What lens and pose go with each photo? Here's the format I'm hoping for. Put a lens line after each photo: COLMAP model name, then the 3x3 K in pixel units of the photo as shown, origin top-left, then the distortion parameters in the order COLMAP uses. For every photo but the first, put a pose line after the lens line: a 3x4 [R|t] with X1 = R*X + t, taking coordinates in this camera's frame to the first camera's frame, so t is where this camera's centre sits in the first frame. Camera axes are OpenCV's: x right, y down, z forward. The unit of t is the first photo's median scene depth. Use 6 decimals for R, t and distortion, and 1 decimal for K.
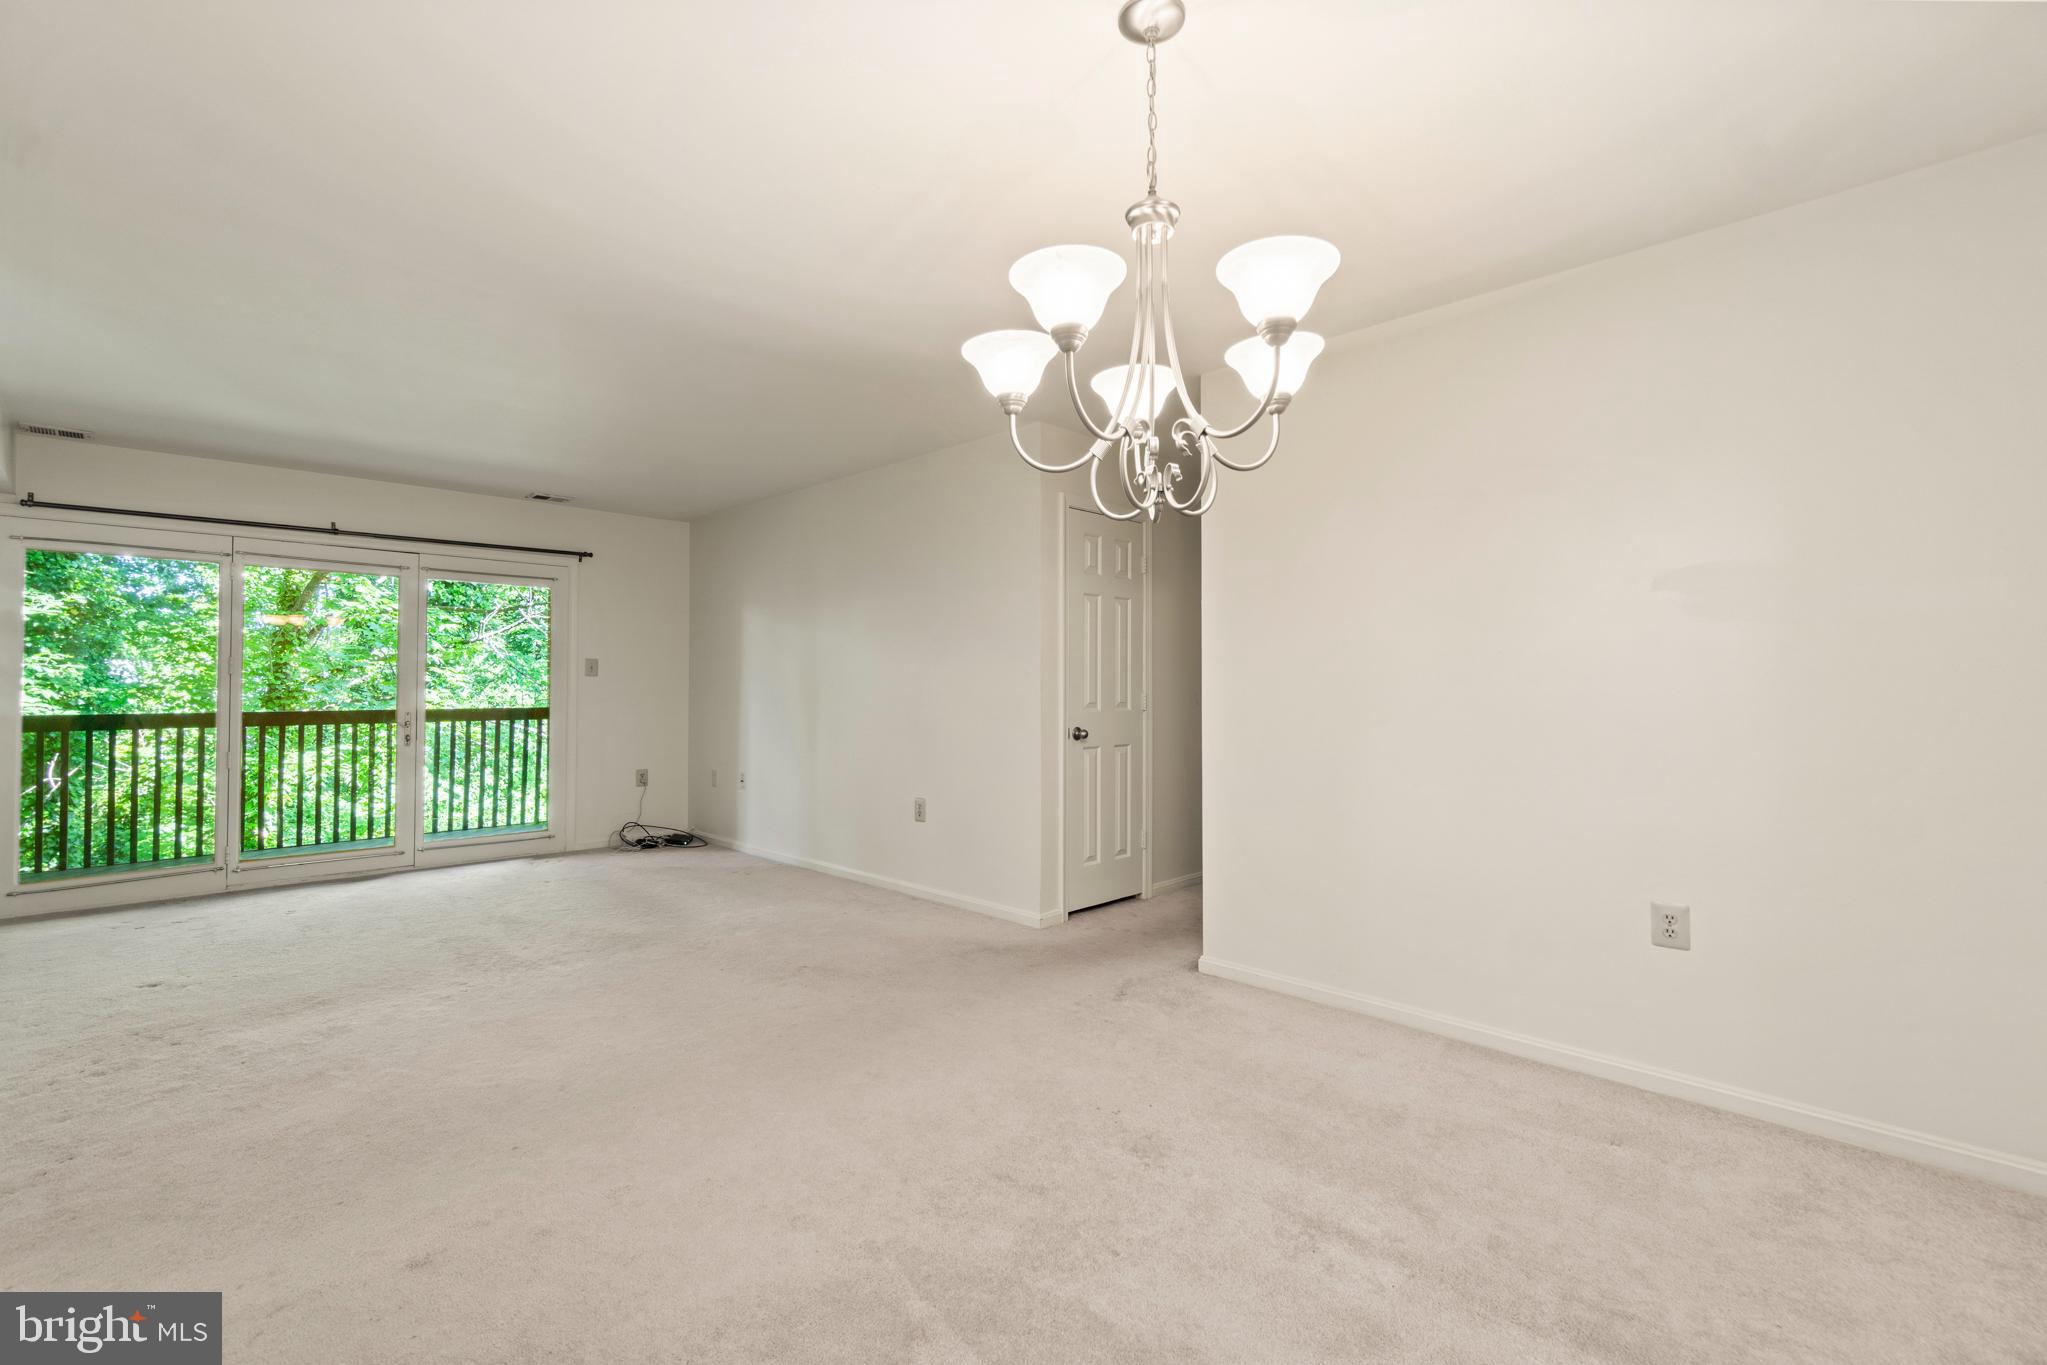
lens RADIAL K [[885.3, 0, 1010.4], [0, 885.3, 676.3], [0, 0, 1]] dist [-0.003054, -0.000123]
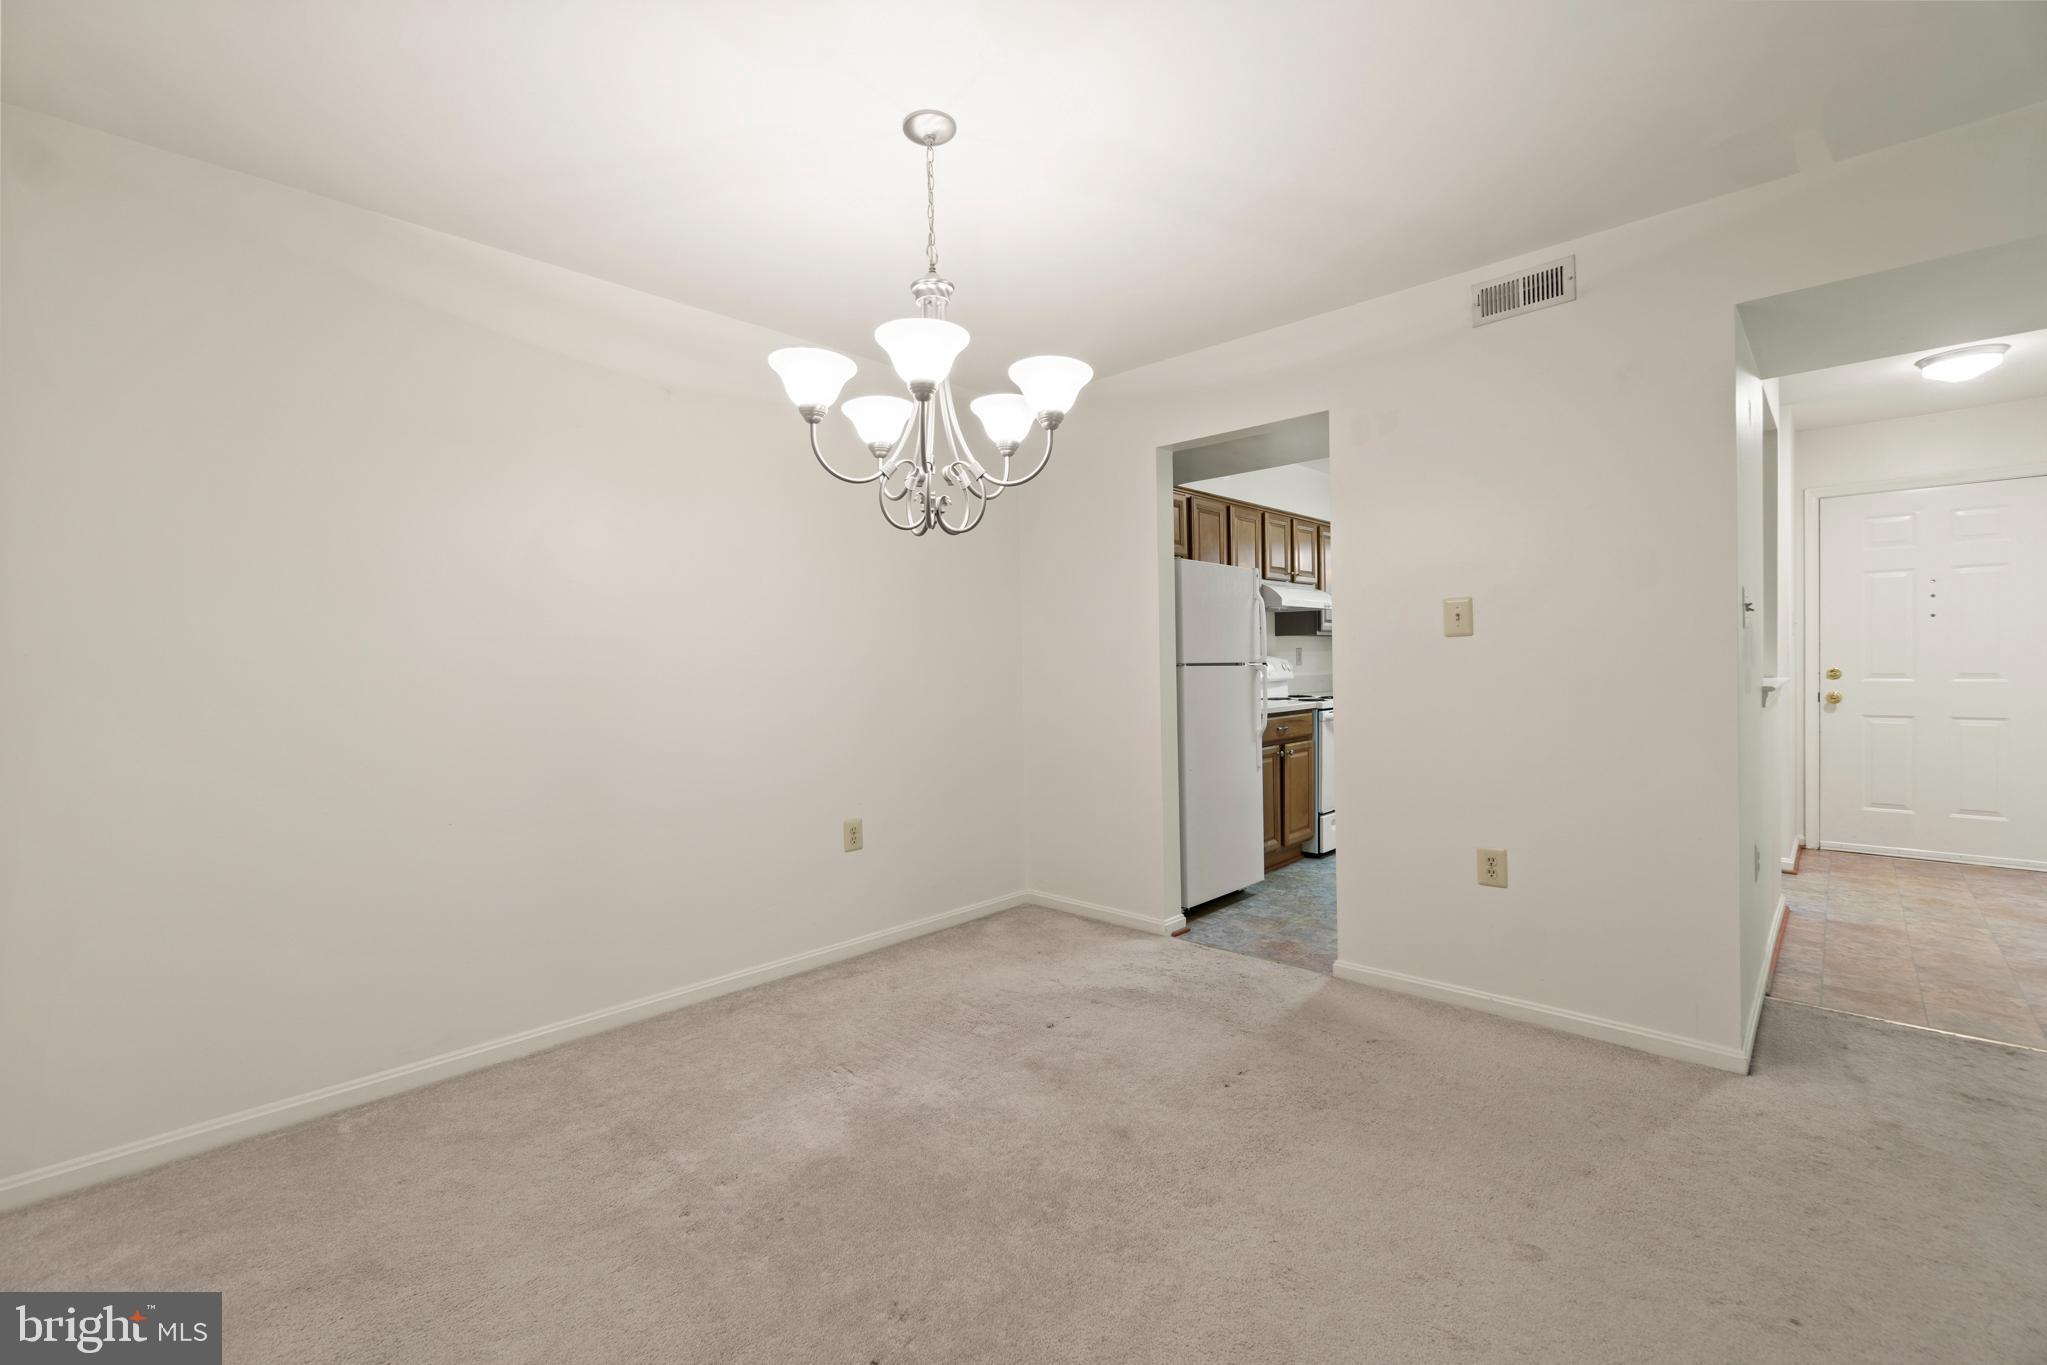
lens RADIAL K [[879.4, 0, 1011.1], [0, 879.4, 678.2], [0, 0, 1]] dist [-0.002496, -0.000017]
pose [[-0.999743, 0.017695, -0.014187, 0.020528], [0.017623, 0.999831, 0.005188, 0.006788], [0.014276, 0.004937, -0.999886, 0.601109]]
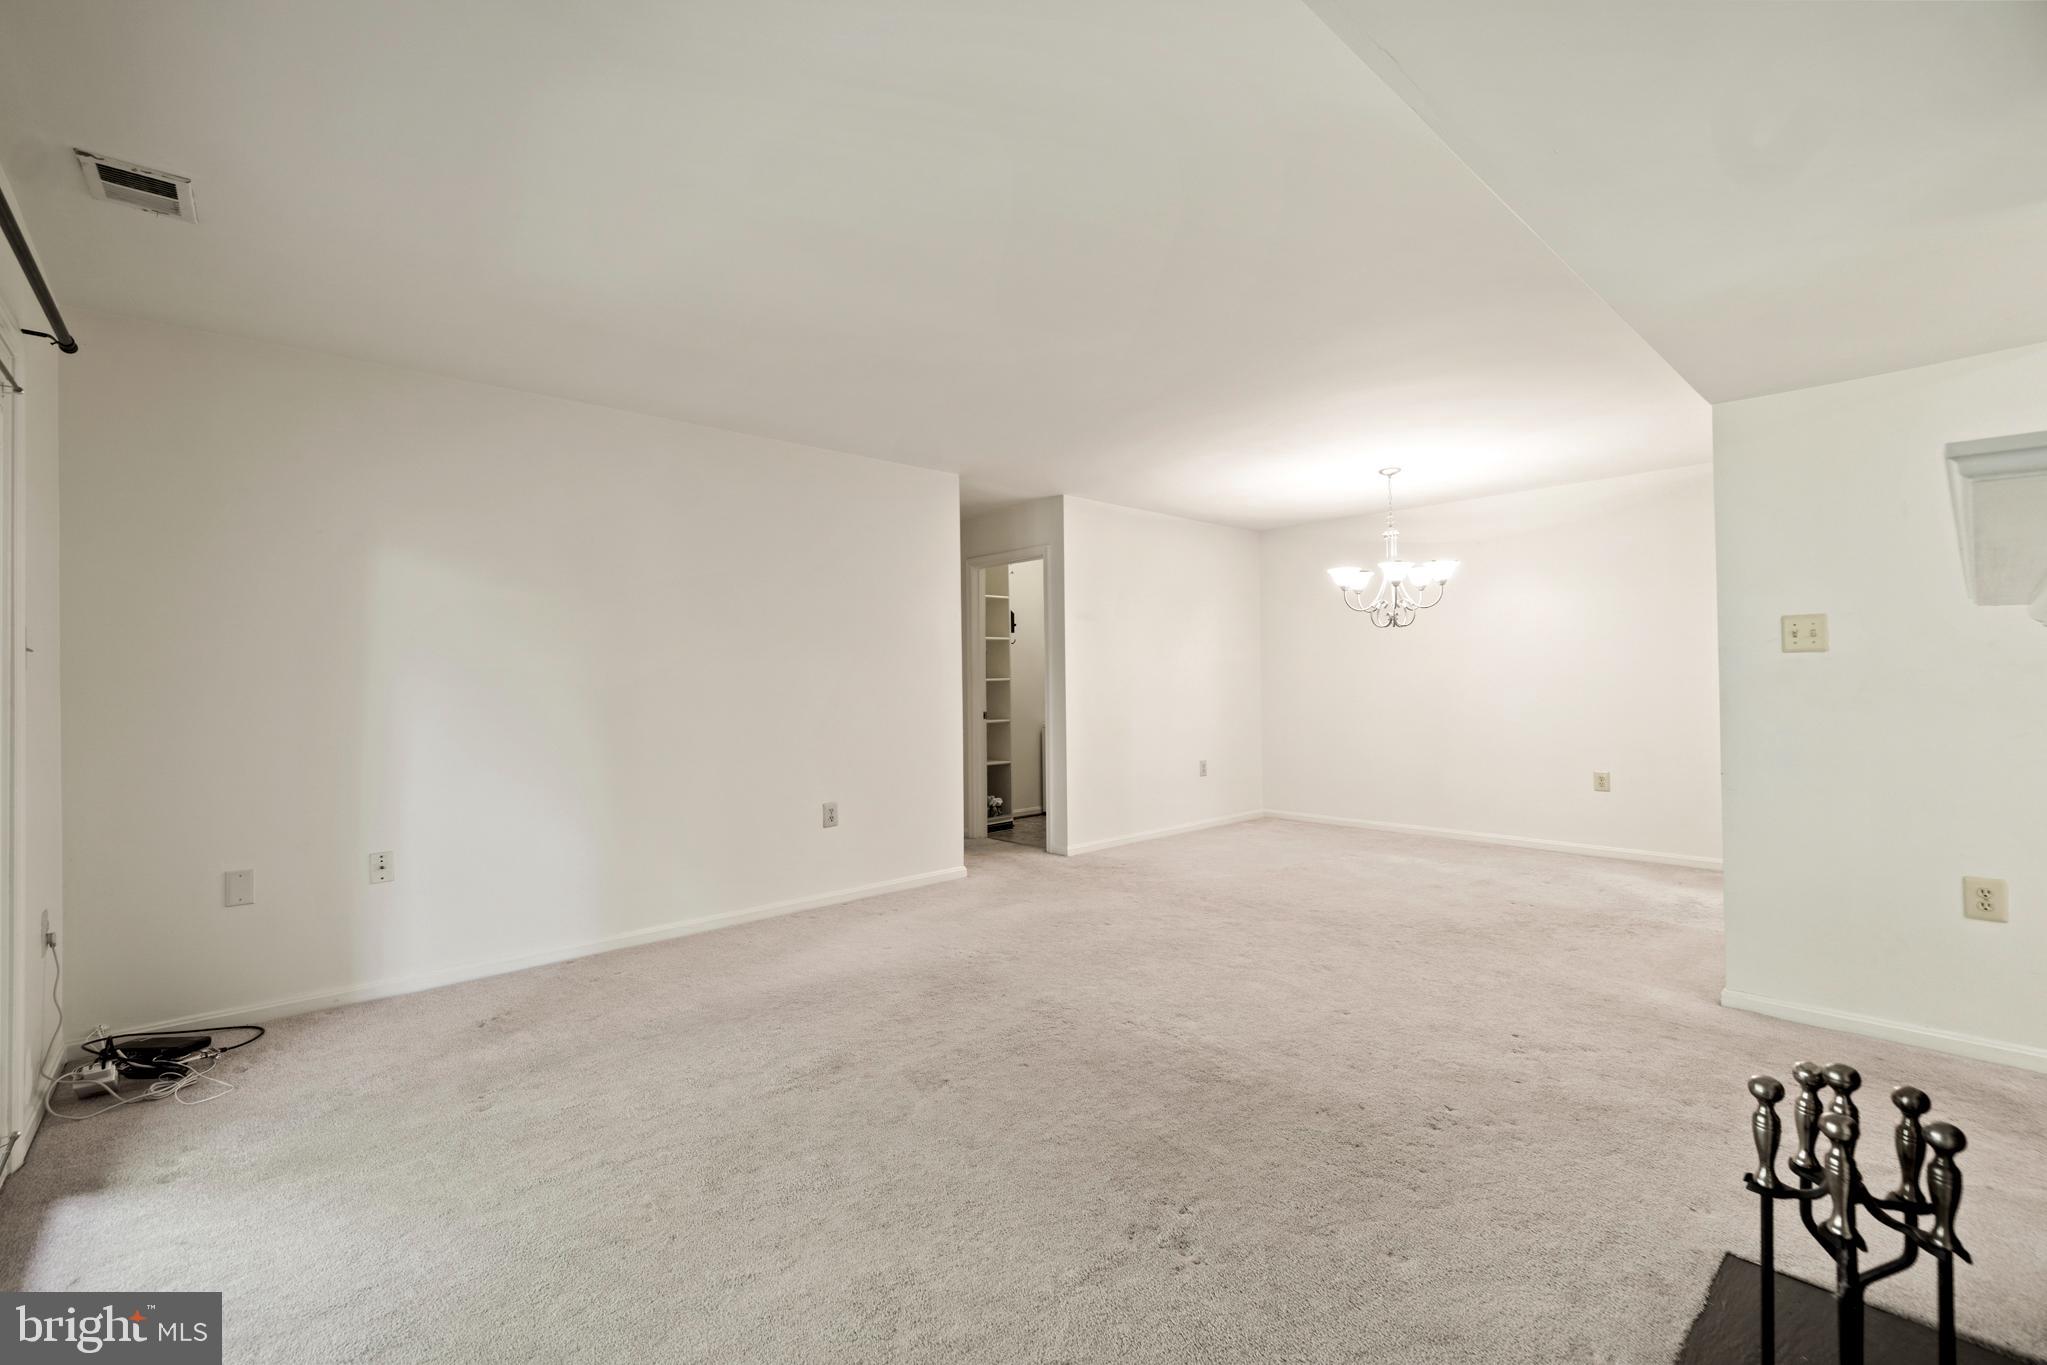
lens RADIAL K [[879.4, 0, 1011.1], [0, 879.4, 678.2], [0, 0, 1]] dist [-0.002496, -0.000017]
pose [[0.053164, 0.003138, 0.998581, -0.828281], [0.000283, 0.999995, -0.003158, 0.004171], [-0.998586, 0.000451, 0.053163, 0.592031]]
